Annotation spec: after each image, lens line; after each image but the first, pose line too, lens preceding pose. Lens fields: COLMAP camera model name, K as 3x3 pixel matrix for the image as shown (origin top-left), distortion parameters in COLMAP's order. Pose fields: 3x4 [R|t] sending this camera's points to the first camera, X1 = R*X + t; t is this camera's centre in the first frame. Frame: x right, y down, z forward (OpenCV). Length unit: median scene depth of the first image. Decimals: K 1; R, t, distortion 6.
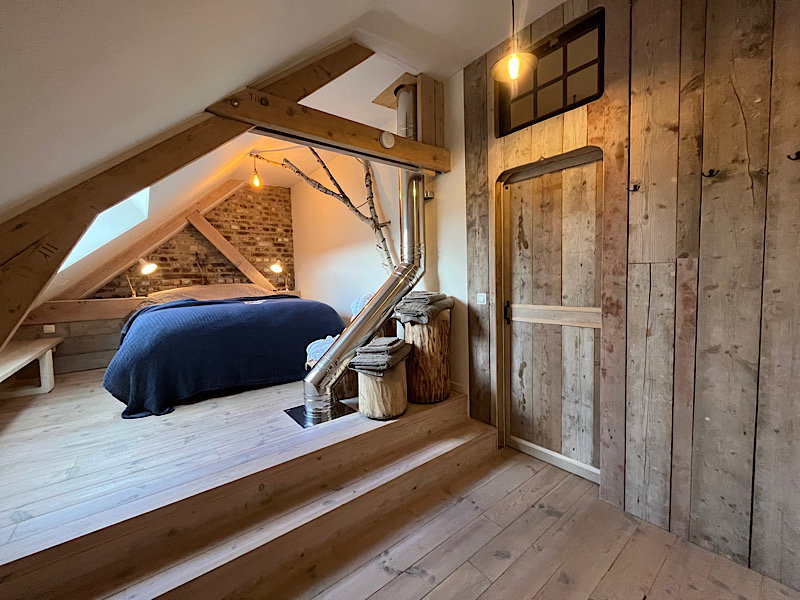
lens RADIAL K [[324.1, 0, 396.0], [0, 324.1, 299.1], [0, 0, 1]] dist [0.003234, 0.000285]
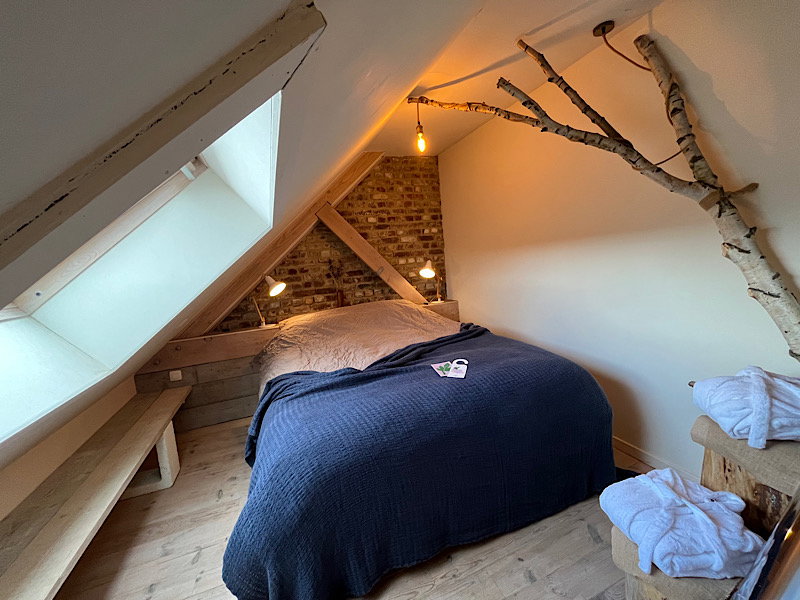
lens RADIAL K [[324.1, 0, 401.1], [0, 324.1, 299.9], [0, 0, 1]] dist [0.003234, 0.000285]
pose [[0.960039, -0.017438, -0.279321, -0.256660], [0.039725, 0.996442, 0.074329, -0.102952], [0.277032, -0.082455, 0.957316, 0.332288]]
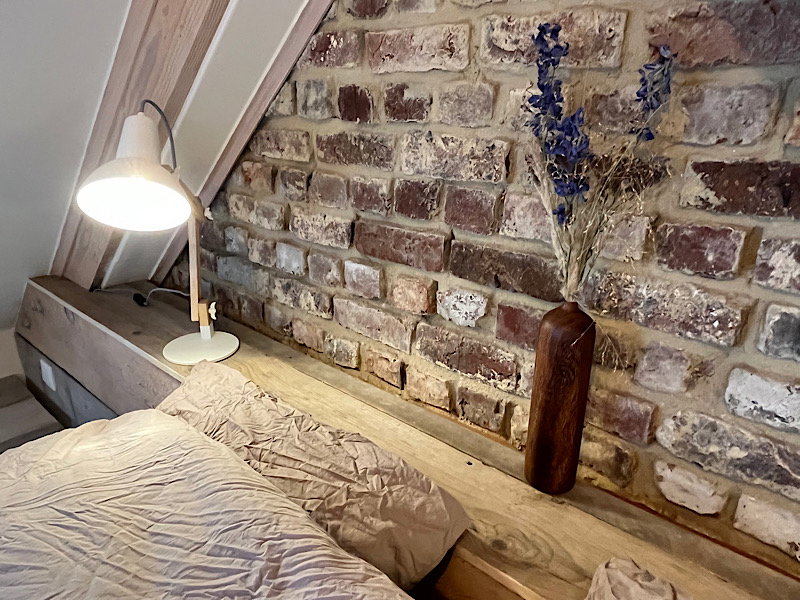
lens RADIAL K [[565.2, 0, 399.8], [0, 565.2, 298.2], [0, 0, 1]] dist [-0.000989, -0.000250]
pose [[0.178641, 0.372122, -0.910831, -0.477937], [-0.064023, 0.928156, 0.366643, -0.133728], [0.981829, -0.007183, 0.189631, 0.965033]]
